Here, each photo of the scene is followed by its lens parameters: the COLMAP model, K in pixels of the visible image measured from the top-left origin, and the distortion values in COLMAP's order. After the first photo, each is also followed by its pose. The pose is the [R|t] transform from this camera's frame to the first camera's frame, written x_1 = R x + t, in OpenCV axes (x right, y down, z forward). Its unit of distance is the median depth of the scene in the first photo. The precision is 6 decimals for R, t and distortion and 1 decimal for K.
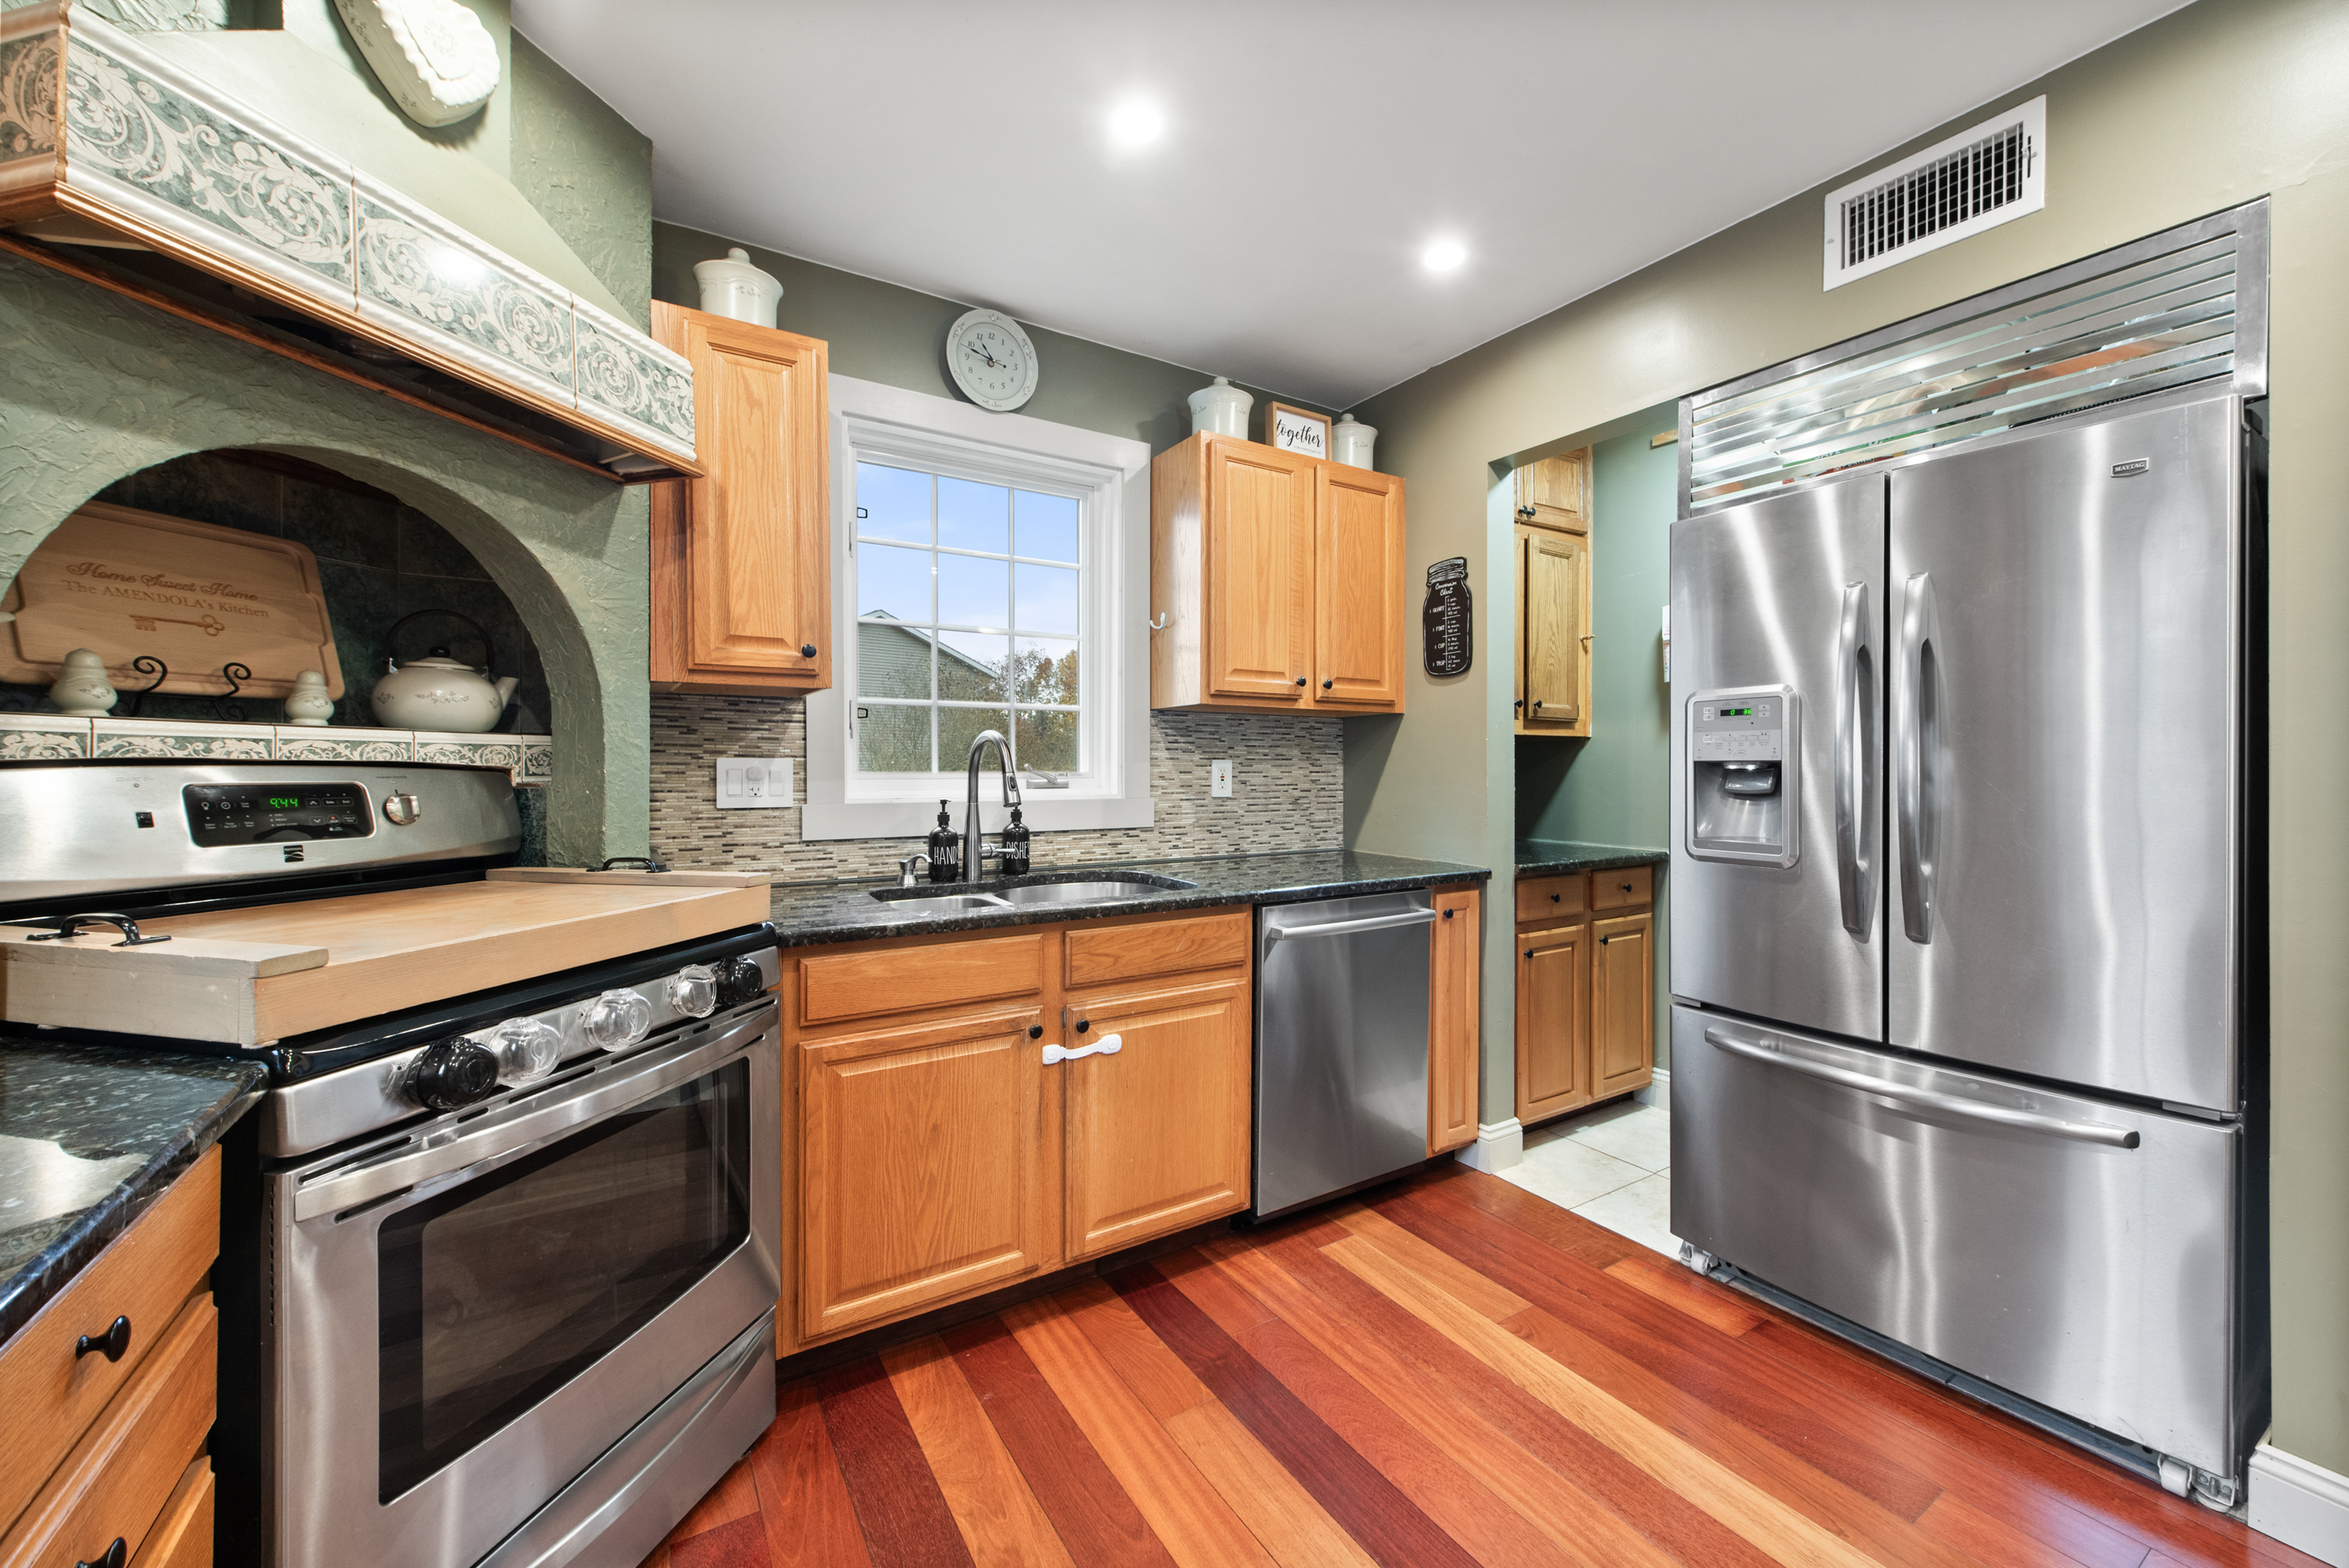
lens RADIAL K [[927.8, 0, 1194.4], [0, 927.8, 773.6], [0, 0, 1]] dist [0.014322, 0.000174]
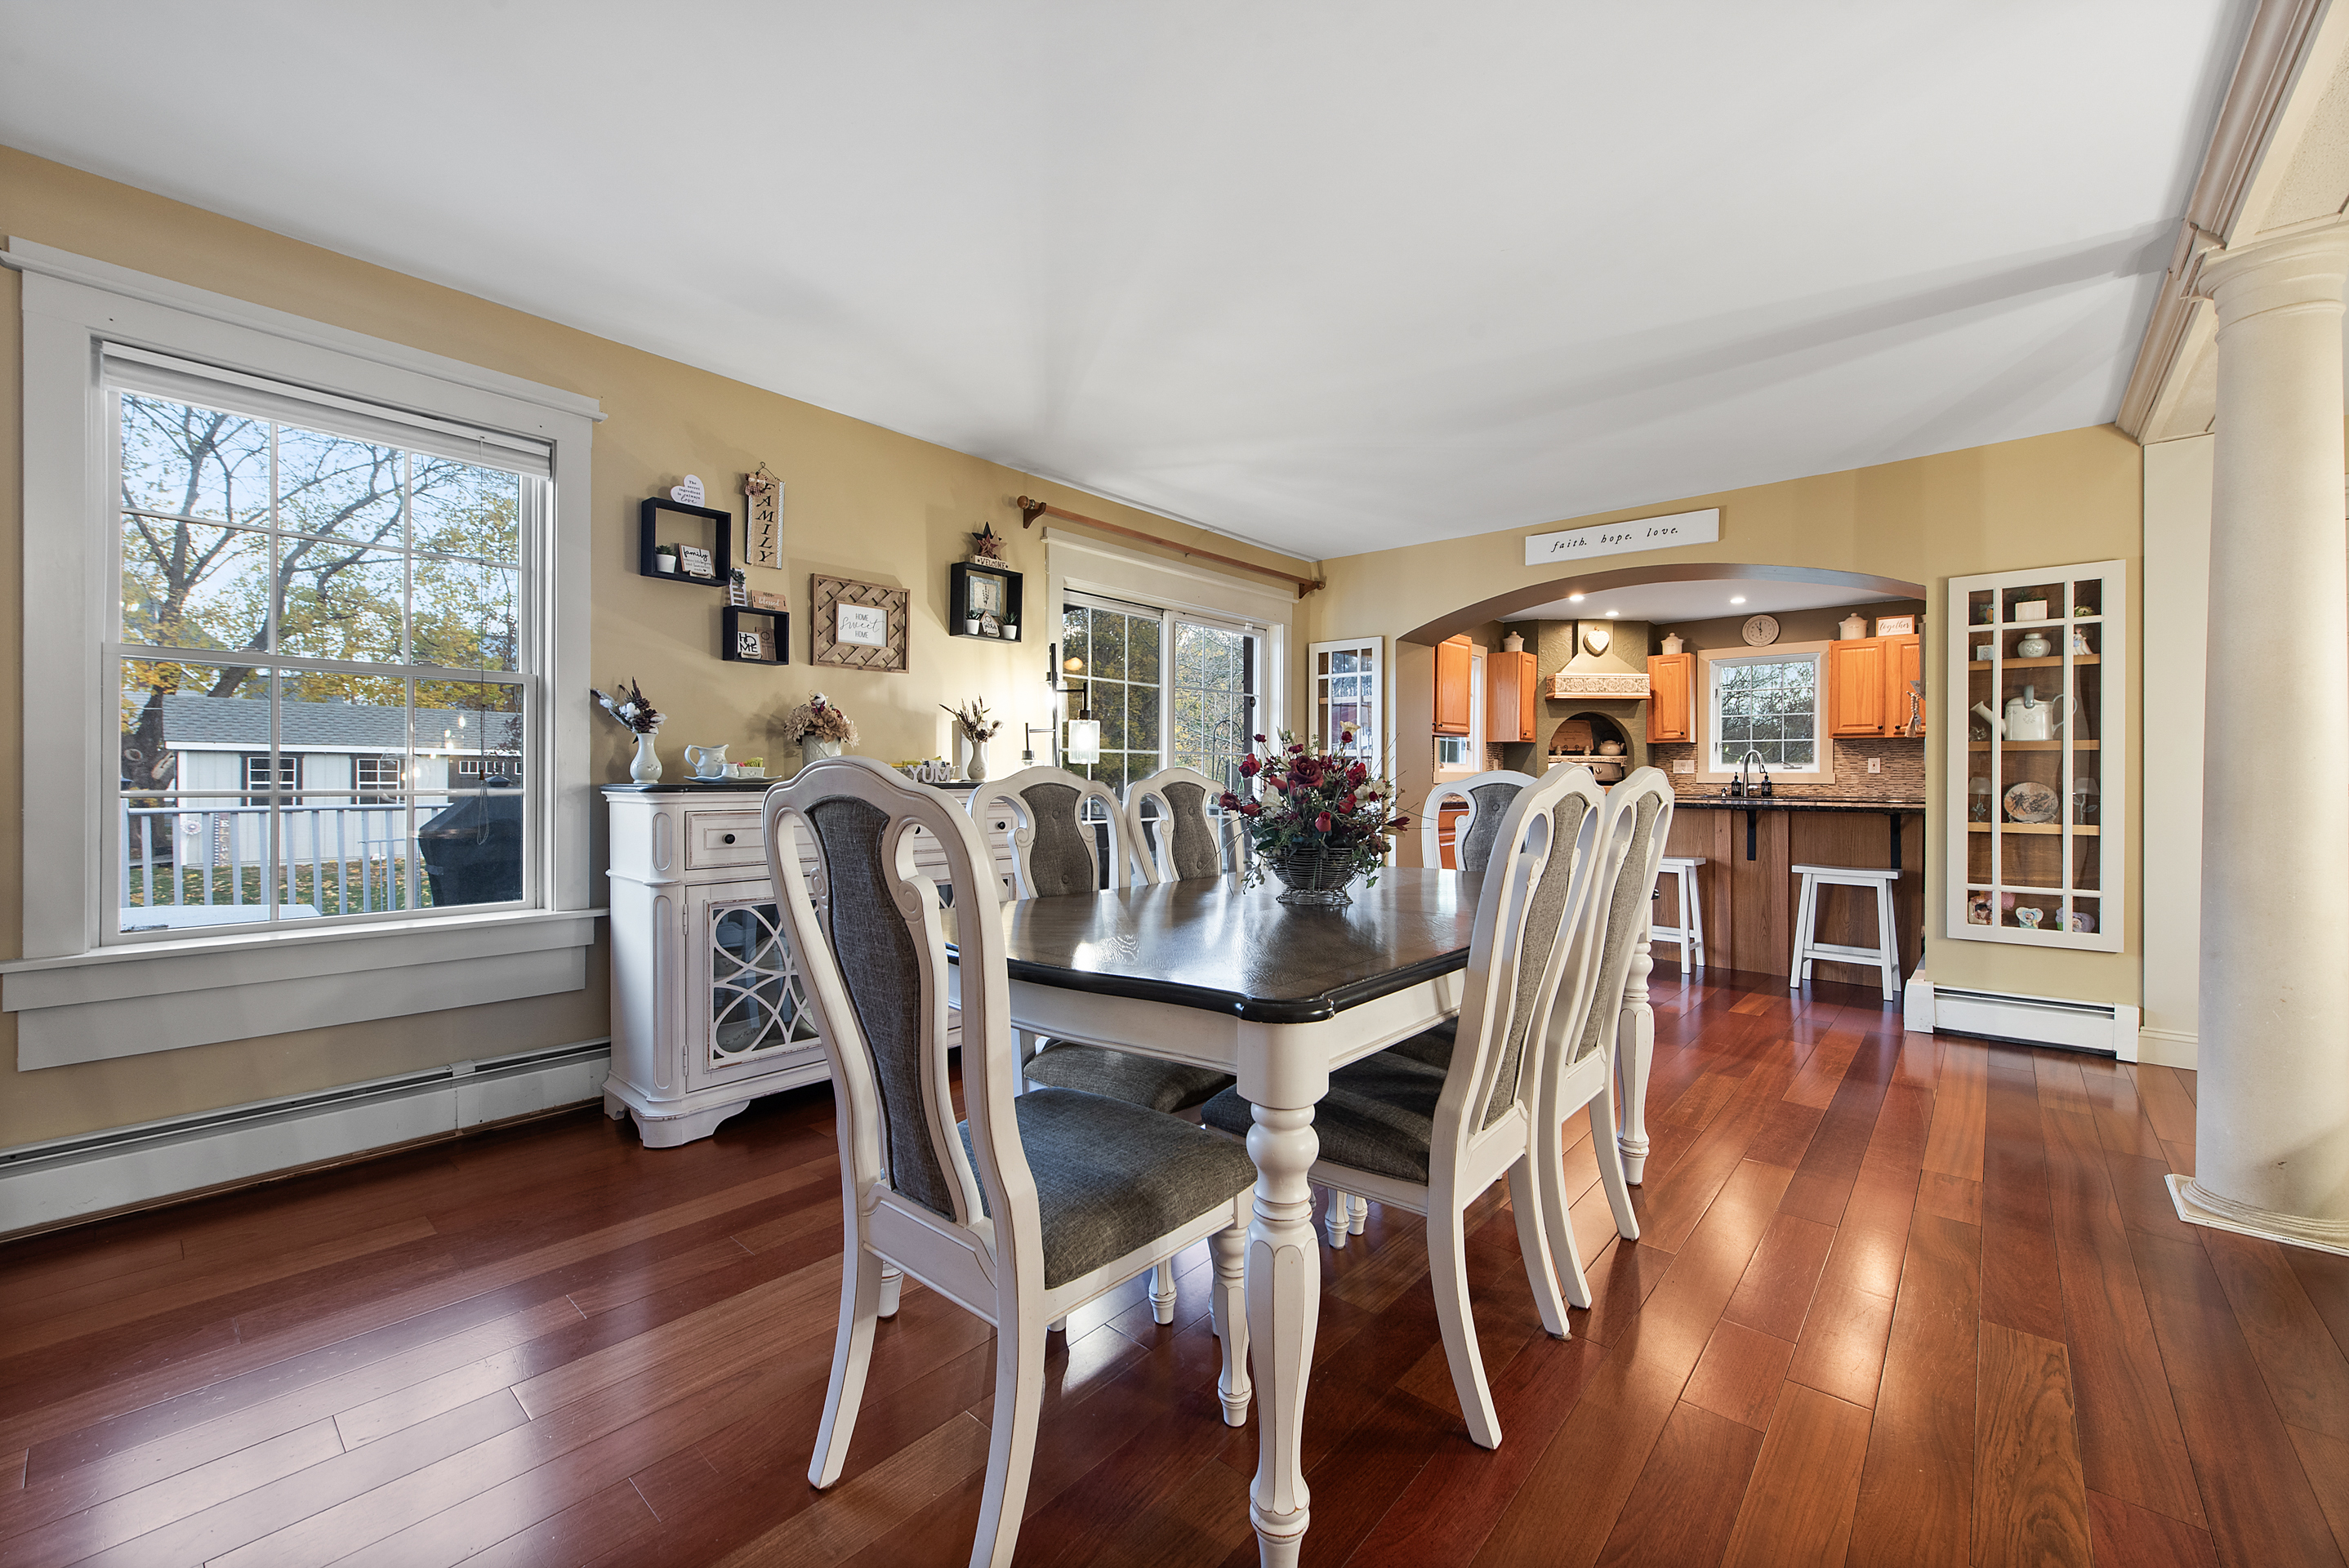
lens RADIAL K [[927.8, 0, 1190.2], [0, 927.8, 777.7], [0, 0, 1]] dist [0.014322, 0.000174]
pose [[0.272085, 0.004223, -0.962264, 2.356985], [-0.003037, 0.999989, 0.003529, 0.042267], [0.962268, 0.001962, 0.272095, -1.745022]]
